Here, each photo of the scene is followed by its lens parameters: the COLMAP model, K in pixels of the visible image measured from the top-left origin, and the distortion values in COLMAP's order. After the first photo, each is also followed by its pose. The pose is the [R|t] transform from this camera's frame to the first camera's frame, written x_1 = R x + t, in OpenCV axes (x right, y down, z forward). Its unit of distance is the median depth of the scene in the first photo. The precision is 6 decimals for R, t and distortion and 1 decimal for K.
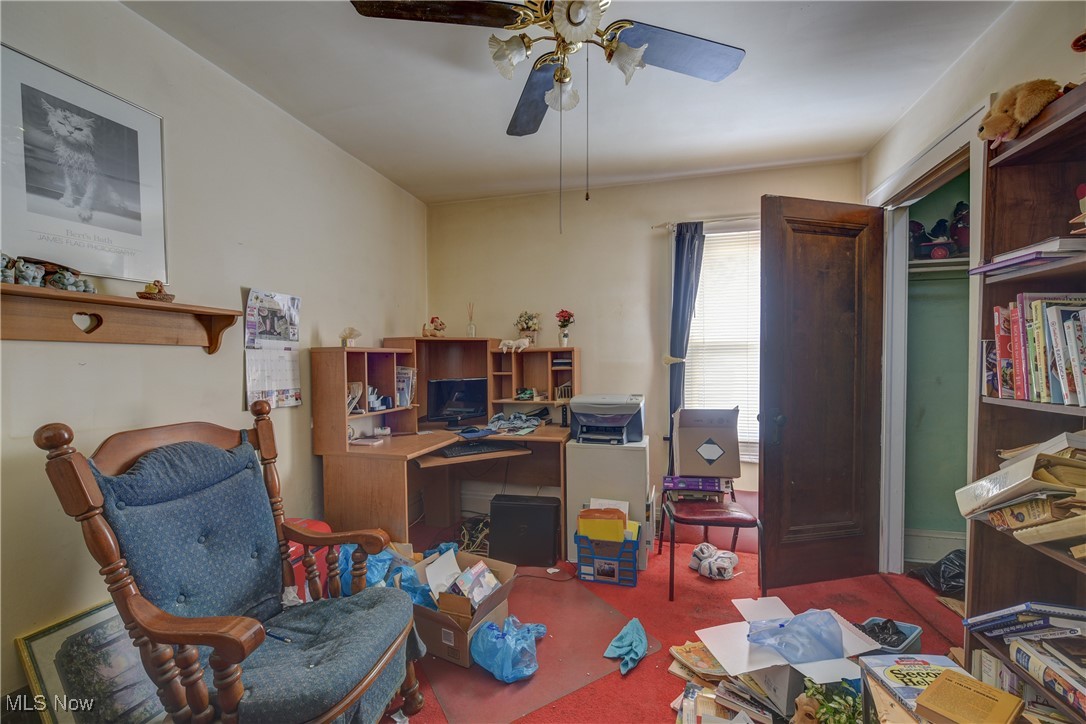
lens RADIAL K [[425.1, 0, 541.1], [0, 425.1, 366.9], [0, 0, 1]] dist [0.015807, -0.006380]
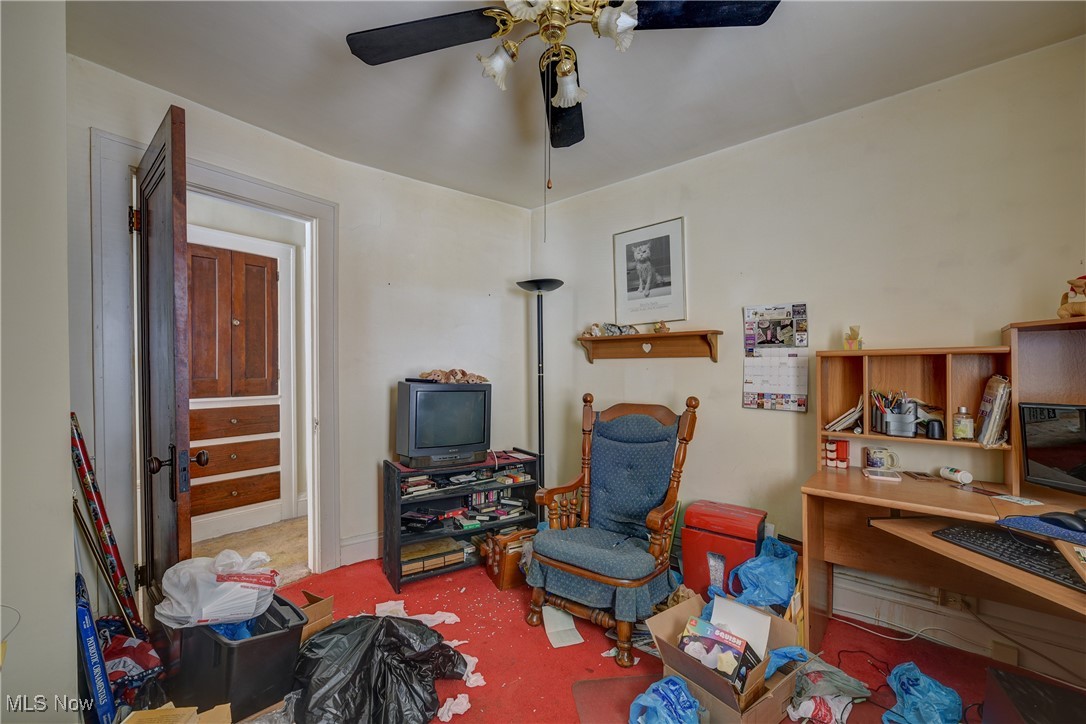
lens RADIAL K [[425.1, 0, 541.1], [0, 425.1, 366.9], [0, 0, 1]] dist [0.015807, -0.006380]
pose [[-0.399322, 0.010217, -0.916754, 0.648204], [-0.005162, 0.999897, 0.013392, -0.027149], [0.916796, 0.010080, -0.399228, 0.927111]]
